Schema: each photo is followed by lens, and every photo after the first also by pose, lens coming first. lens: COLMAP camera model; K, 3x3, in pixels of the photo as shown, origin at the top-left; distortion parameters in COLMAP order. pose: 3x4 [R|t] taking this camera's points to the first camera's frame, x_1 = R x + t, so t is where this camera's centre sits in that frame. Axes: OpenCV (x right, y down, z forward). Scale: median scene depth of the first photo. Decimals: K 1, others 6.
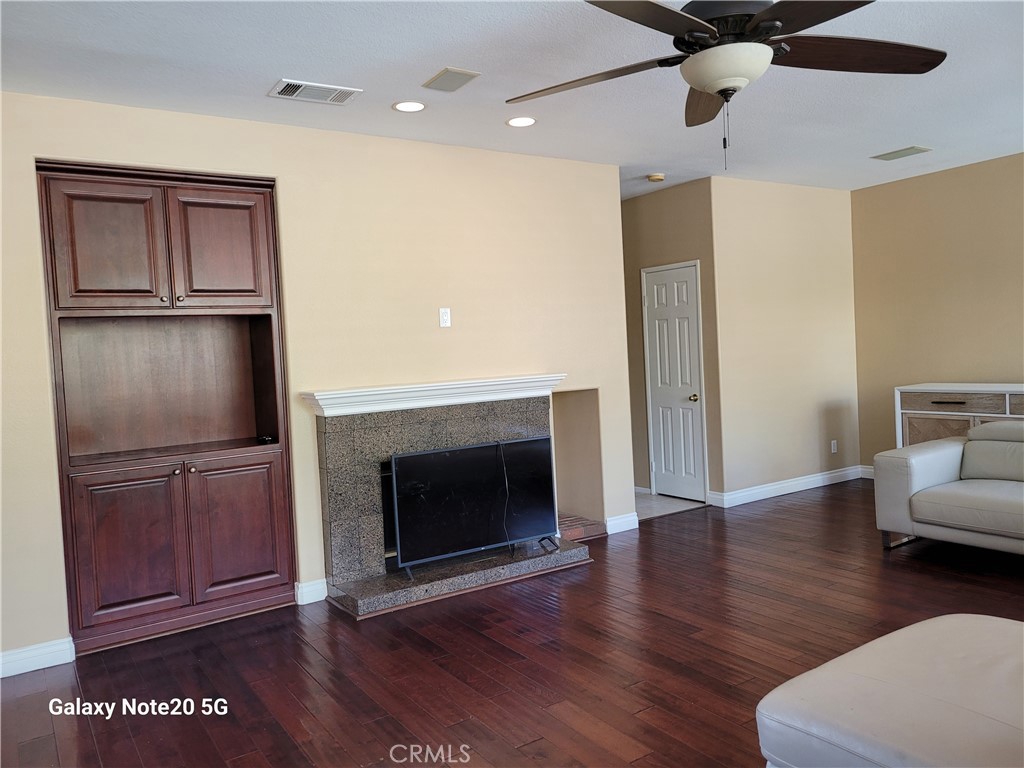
lens RADIAL K [[763.8, 0, 512.0], [0, 763.8, 384.0], [0, 0, 1]] dist [0.011212, 0.002142]
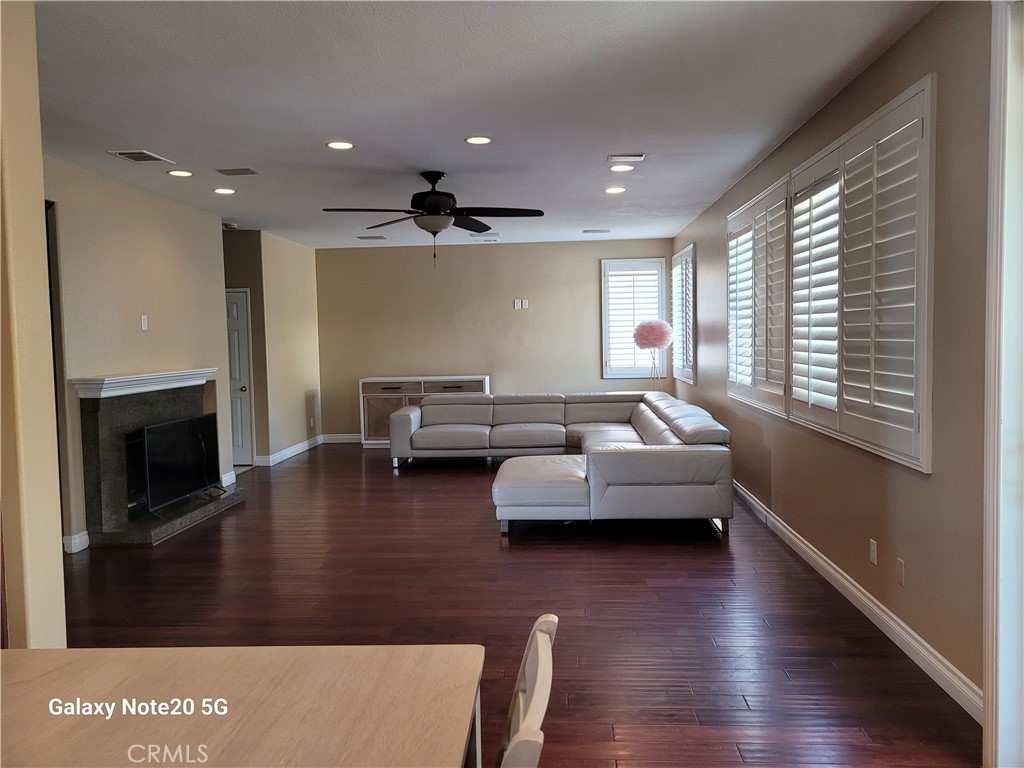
lens RADIAL K [[774.0, 0, 512.0], [0, 774.0, 384.0], [0, 0, 1]] dist [0.032390, 0.001006]
pose [[0.605806, -0.010181, 0.795547, -0.719746], [0.023744, 0.999704, -0.005287, 0.035496], [-0.795258, 0.022092, 0.605868, -0.273502]]
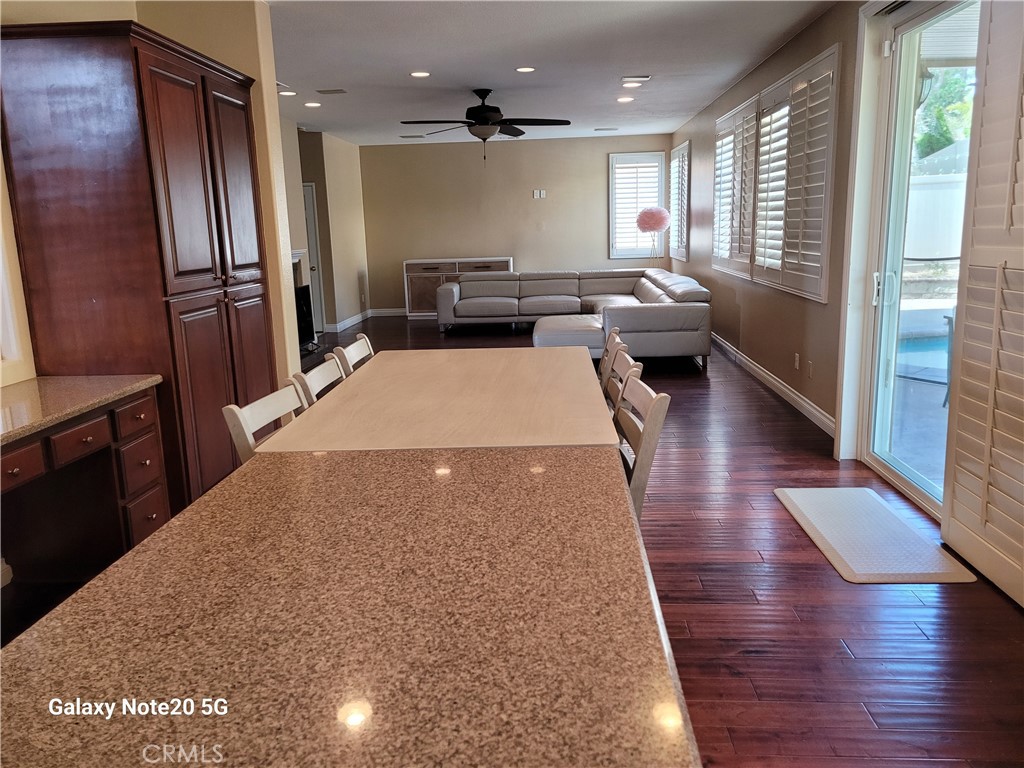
lens RADIAL K [[774.0, 0, 512.0], [0, 774.0, 384.0], [0, 0, 1]] dist [0.032390, 0.001006]
pose [[0.601693, -0.127464, 0.788491, -1.068845], [0.032798, 0.990295, 0.135059, 0.065958], [-0.798054, -0.055403, 0.600034, -0.444705]]
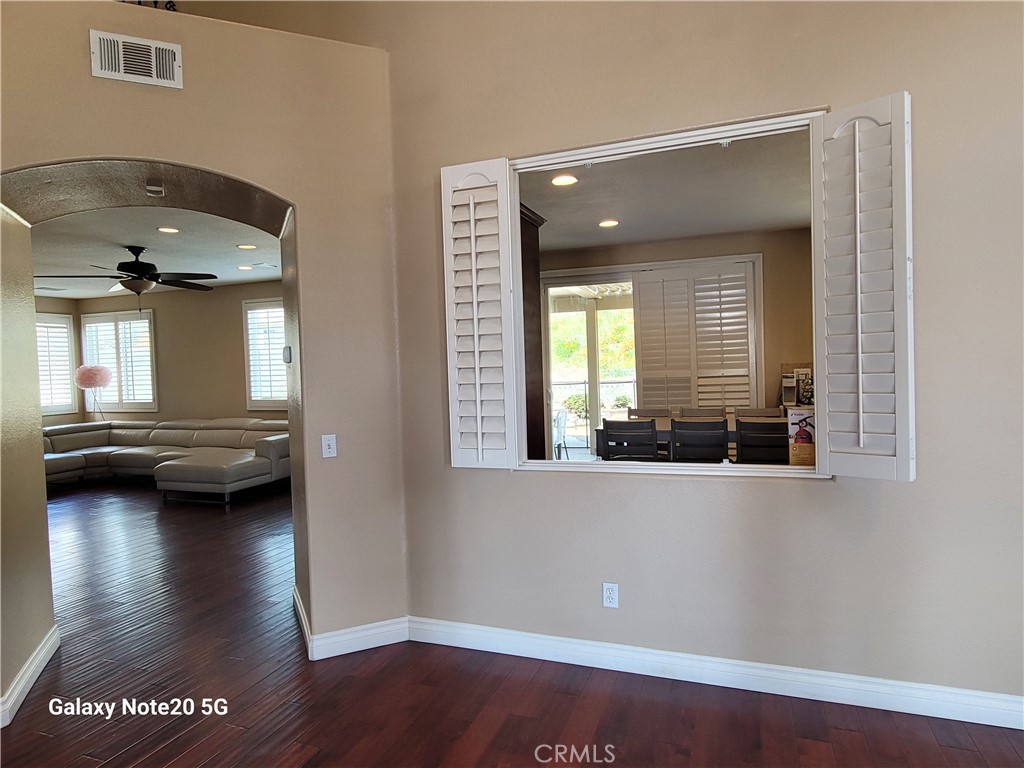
lens RADIAL K [[615.7, 0, 512.0], [0, 615.7, 384.0], [0, 0, 1]] dist [-0.003674, 0.002612]
pose [[-0.576390, 0.044106, 0.815984, -1.265050], [0.097524, 0.995119, 0.015100, 0.031354], [-0.811335, 0.088281, -0.577877, 0.647810]]
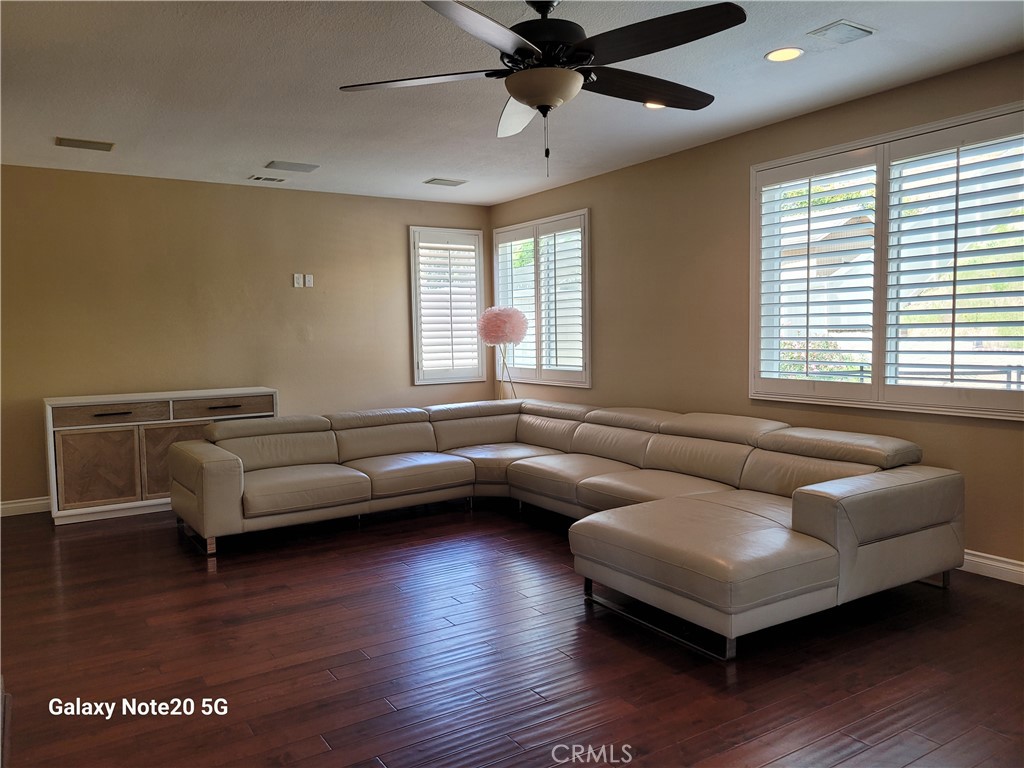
lens RADIAL K [[774.0, 0, 512.0], [0, 774.0, 384.0], [0, 0, 1]] dist [0.032390, 0.001006]
pose [[0.022578, -0.014574, 0.999639, -0.469539], [0.060770, 0.998065, 0.013178, 0.004763], [-0.997896, 0.060450, 0.023420, 0.552424]]
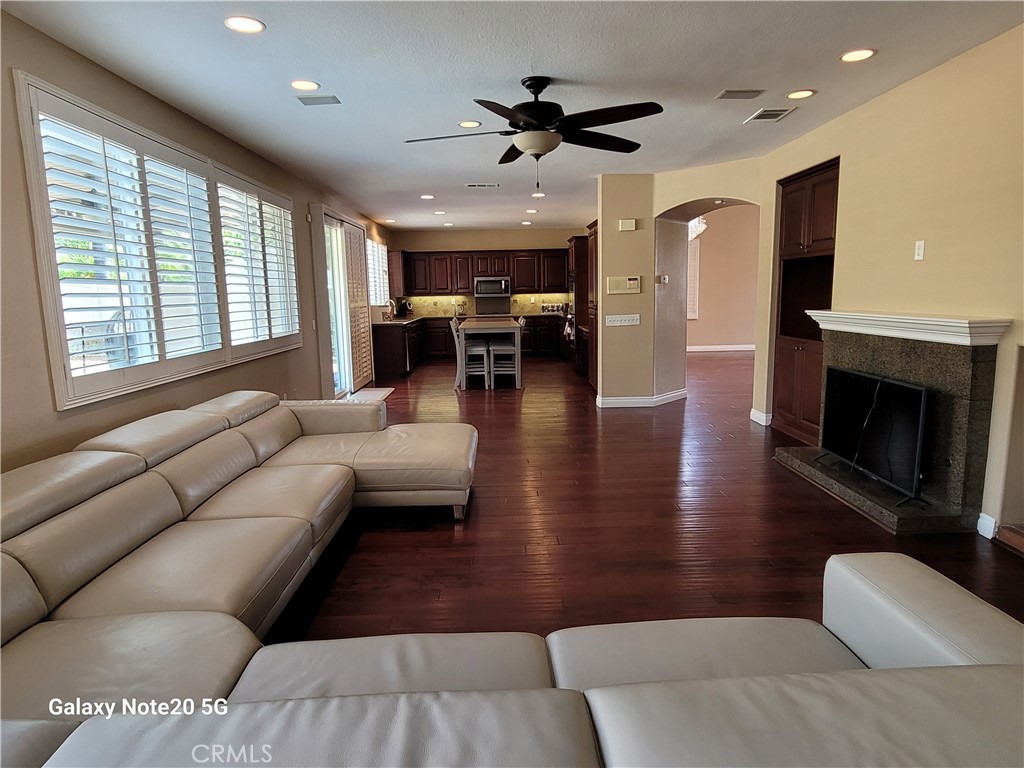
lens RADIAL K [[615.7, 0, 512.0], [0, 615.7, 384.0], [0, 0, 1]] dist [-0.003674, 0.002612]
pose [[-0.528013, 0.186346, -0.828540, 0.855359], [0.006444, 0.976480, 0.215512, -0.088774], [0.849212, 0.108454, -0.516795, 0.930994]]
